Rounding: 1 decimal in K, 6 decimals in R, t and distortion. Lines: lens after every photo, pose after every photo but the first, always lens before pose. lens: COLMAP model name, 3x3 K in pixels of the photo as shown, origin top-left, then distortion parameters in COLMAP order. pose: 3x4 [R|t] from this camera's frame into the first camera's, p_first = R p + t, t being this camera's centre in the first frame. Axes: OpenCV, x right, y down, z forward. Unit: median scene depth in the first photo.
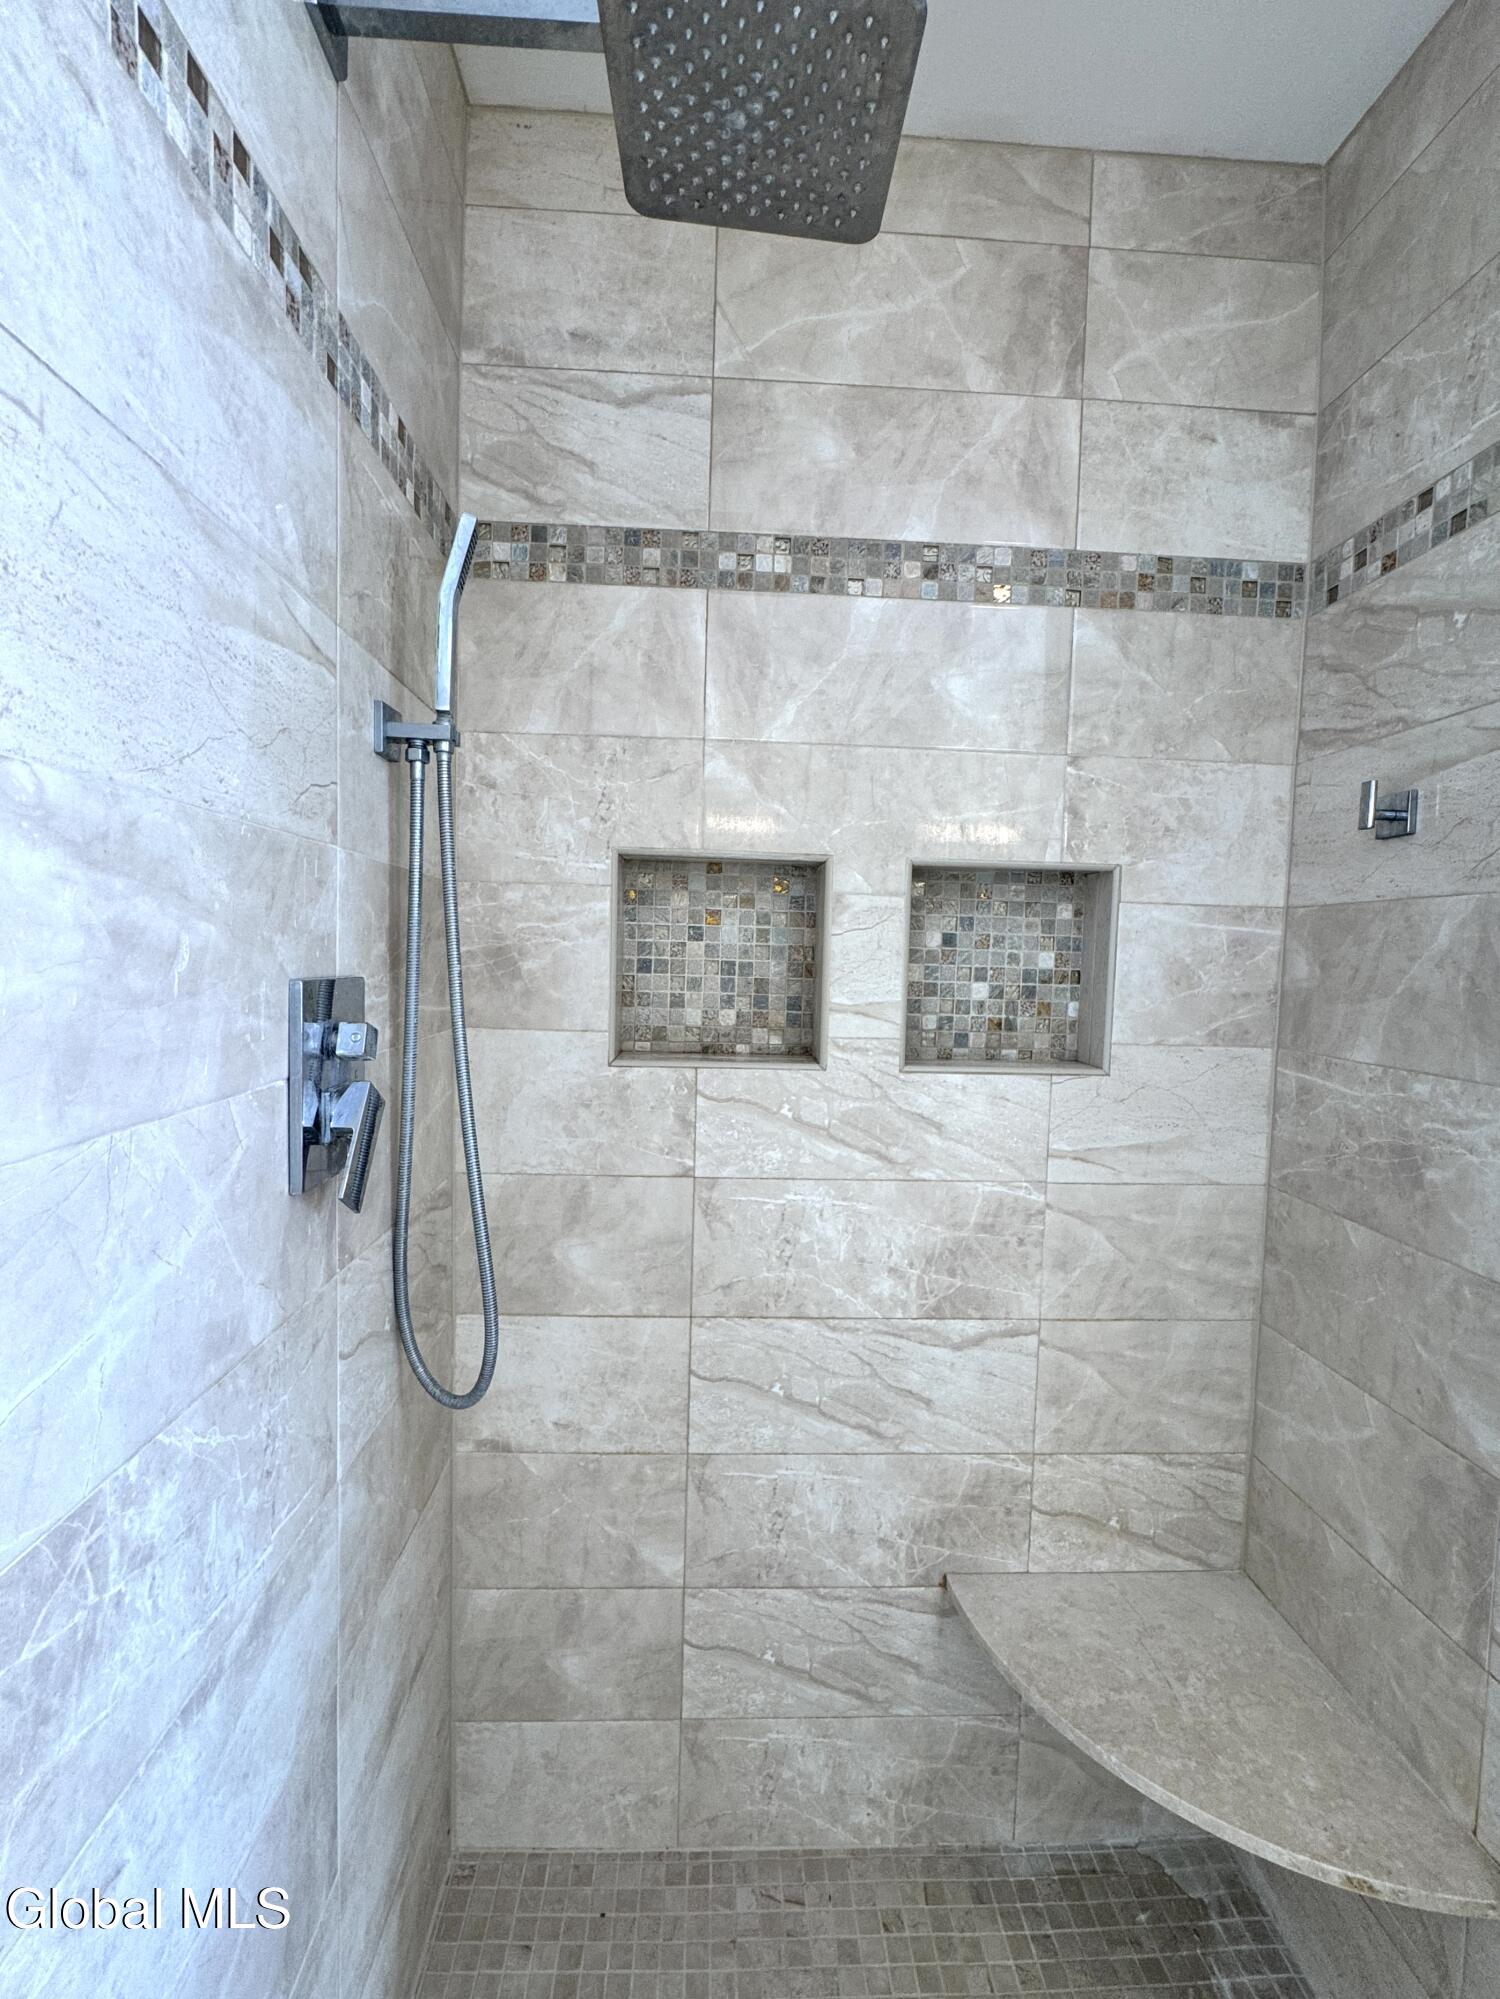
lens RADIAL K [[800.8, 0, 746.0], [0, 800.8, 993.7], [0, 0, 1]] dist [-0.001693, -0.000118]
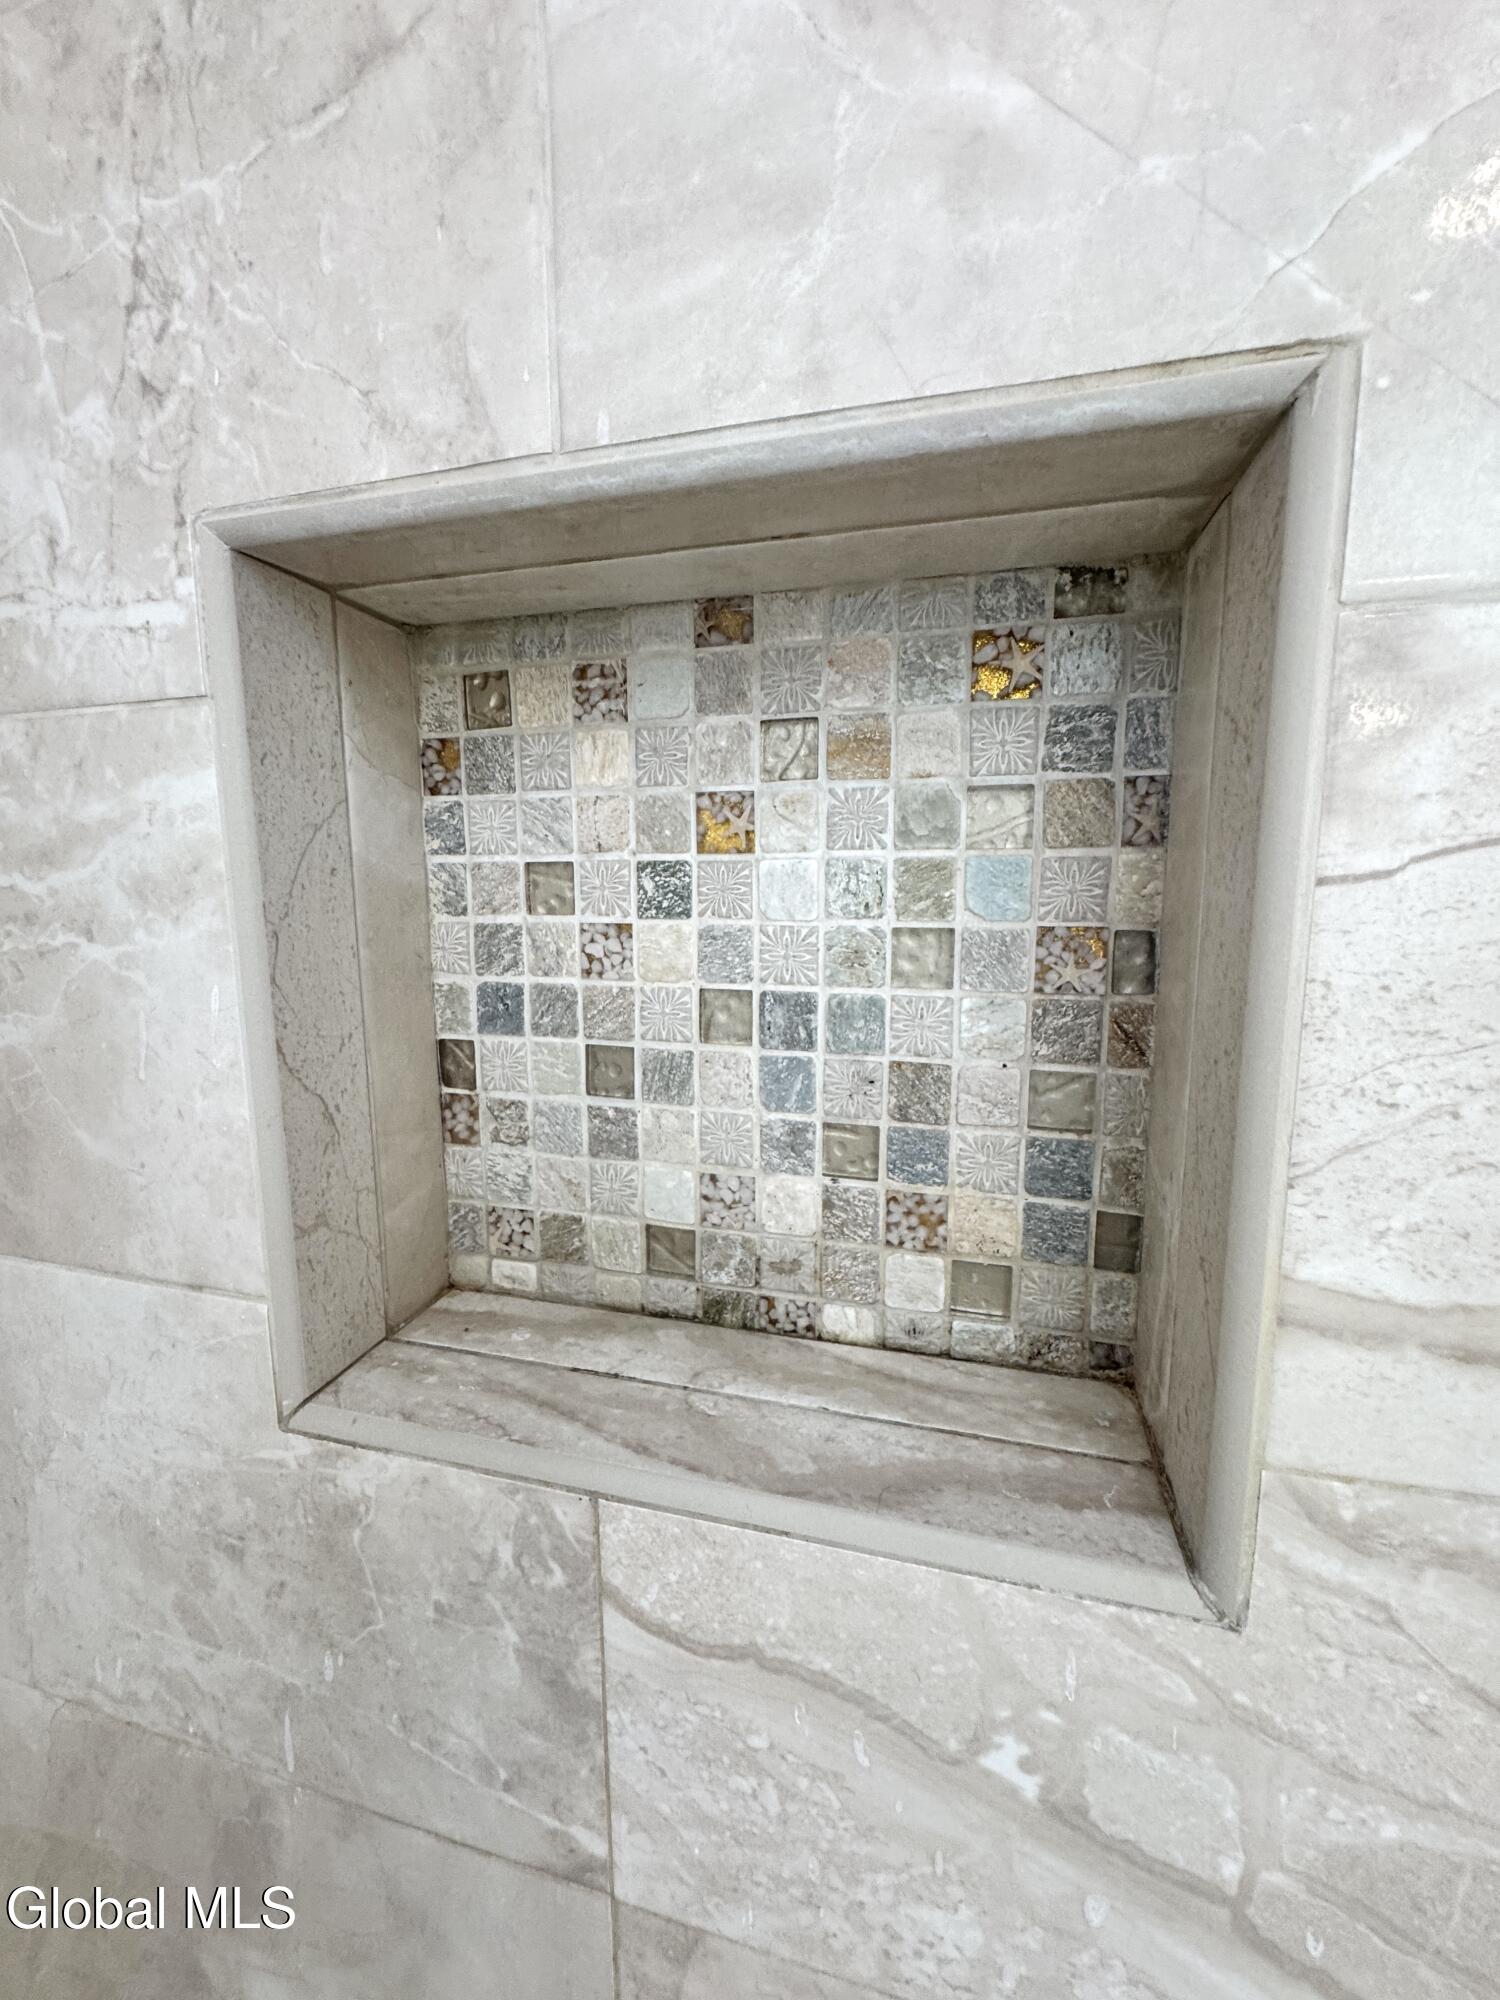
lens RADIAL K [[801.2, 0, 750.9], [0, 801.2, 999.7], [0, 0, 1]] dist [-0.001693, -0.000118]
pose [[0.955236, 0.009593, -0.295690, 0.043187], [0.014965, 0.996628, 0.080679, -0.060417], [0.295467, -0.081492, 0.951871, 0.761044]]
